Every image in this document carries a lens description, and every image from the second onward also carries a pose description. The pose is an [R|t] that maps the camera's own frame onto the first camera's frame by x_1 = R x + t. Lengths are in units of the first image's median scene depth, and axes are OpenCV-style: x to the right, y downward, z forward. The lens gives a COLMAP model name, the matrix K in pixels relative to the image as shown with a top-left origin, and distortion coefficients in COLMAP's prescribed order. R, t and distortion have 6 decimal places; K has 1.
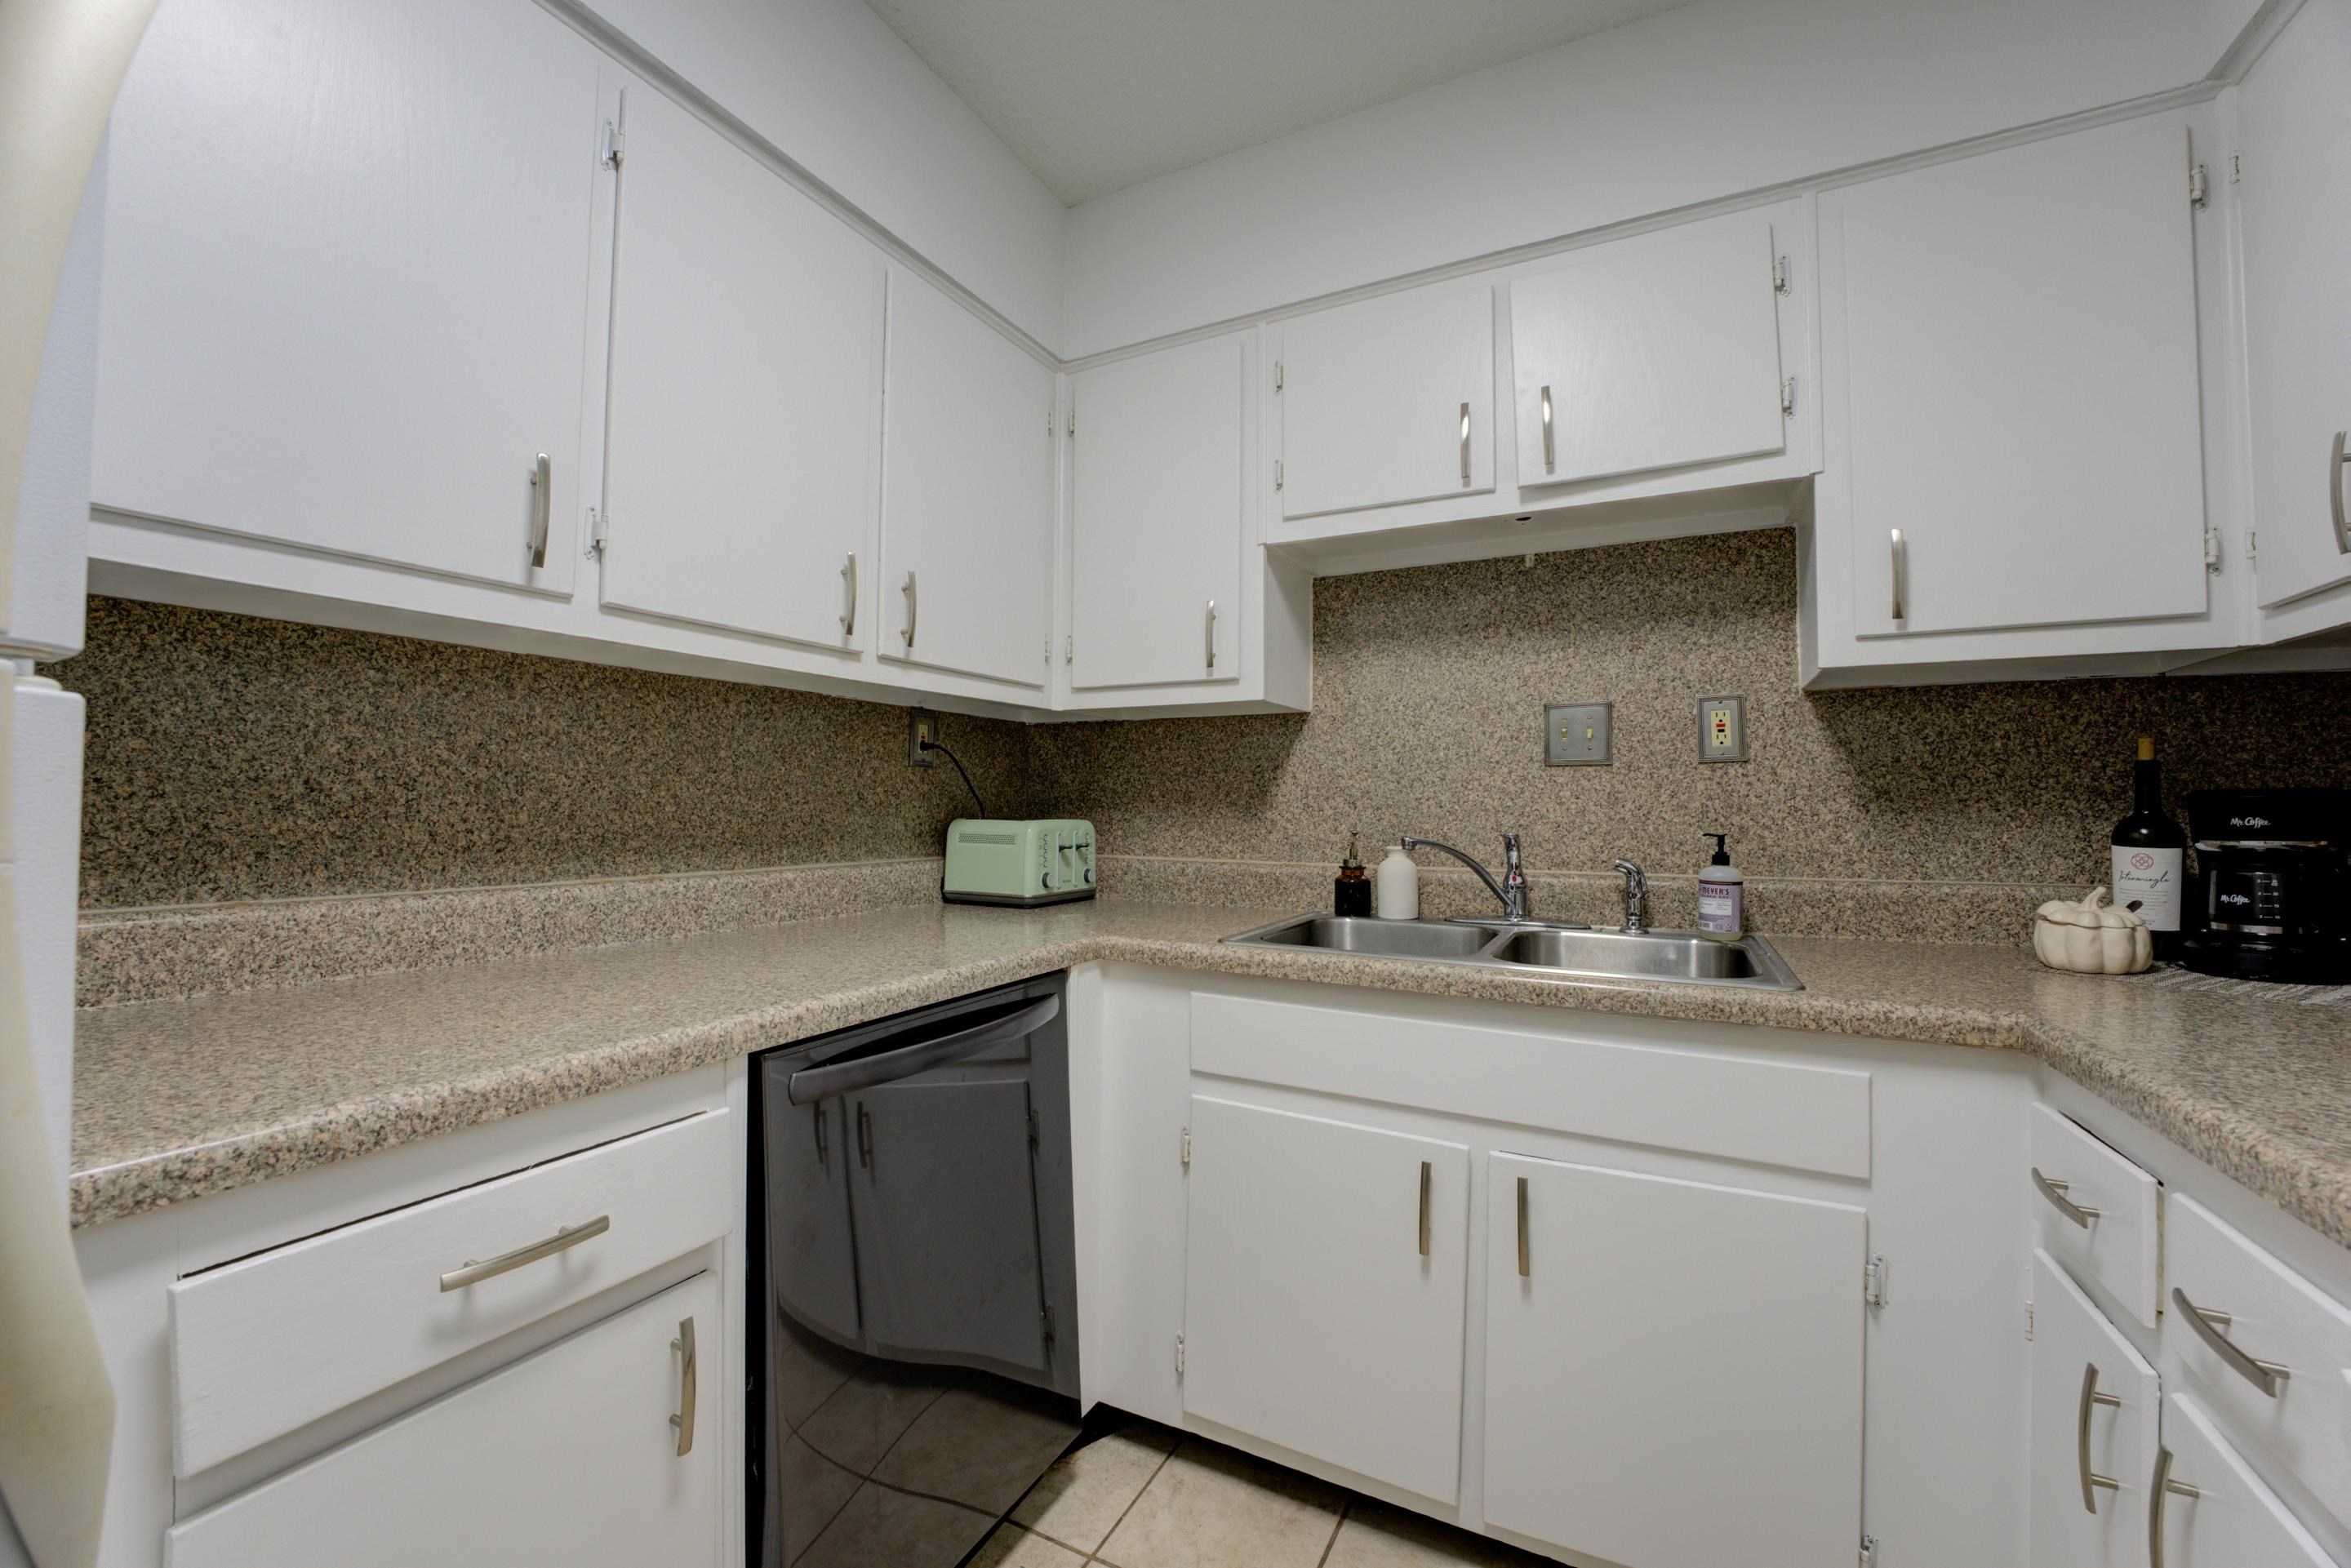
lens RADIAL K [[939.7, 0, 1166.9], [0, 939.7, 787.0], [0, 0, 1]] dist [-0.030484, 0.003804]
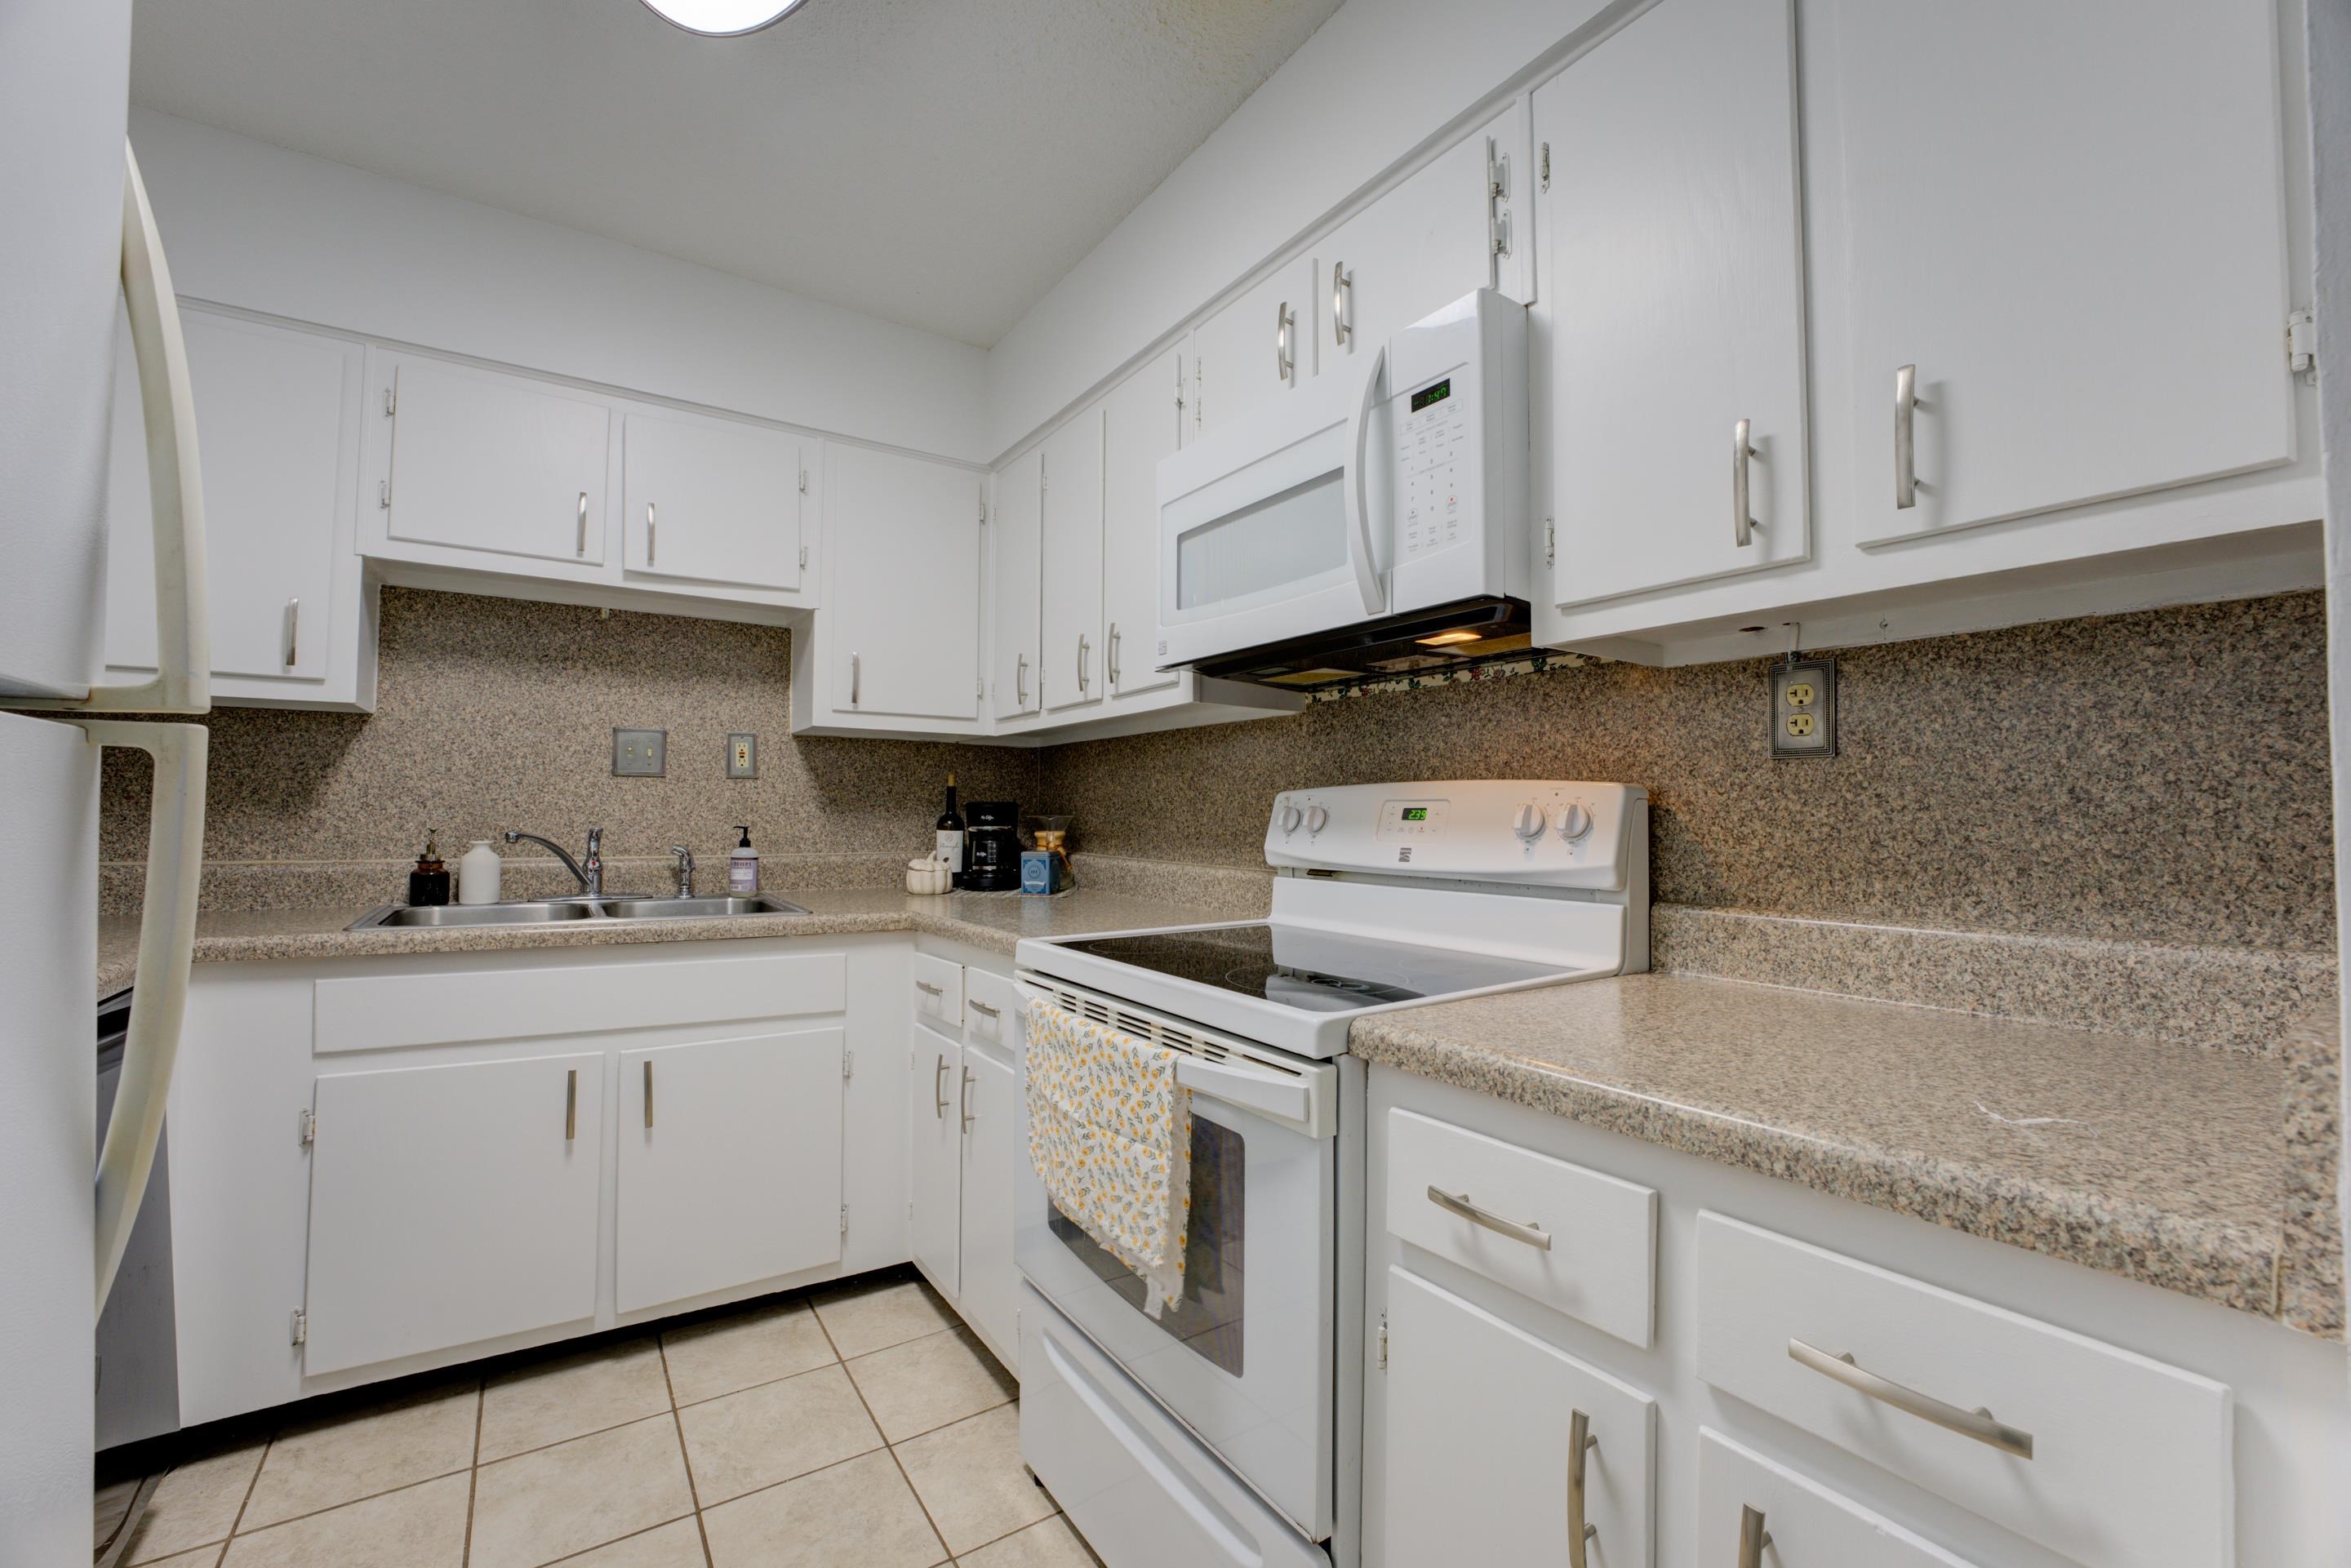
lens RADIAL K [[923.1, 0, 1202.0], [0, 923.1, 791.4], [0, 0, 1]] dist [-0.025684, 0.000004]
pose [[0.439879, 0.021485, 0.897800, -0.397196], [-0.027177, 0.999574, -0.010605, -0.010293], [-0.897646, -0.019735, 0.440276, -0.304459]]
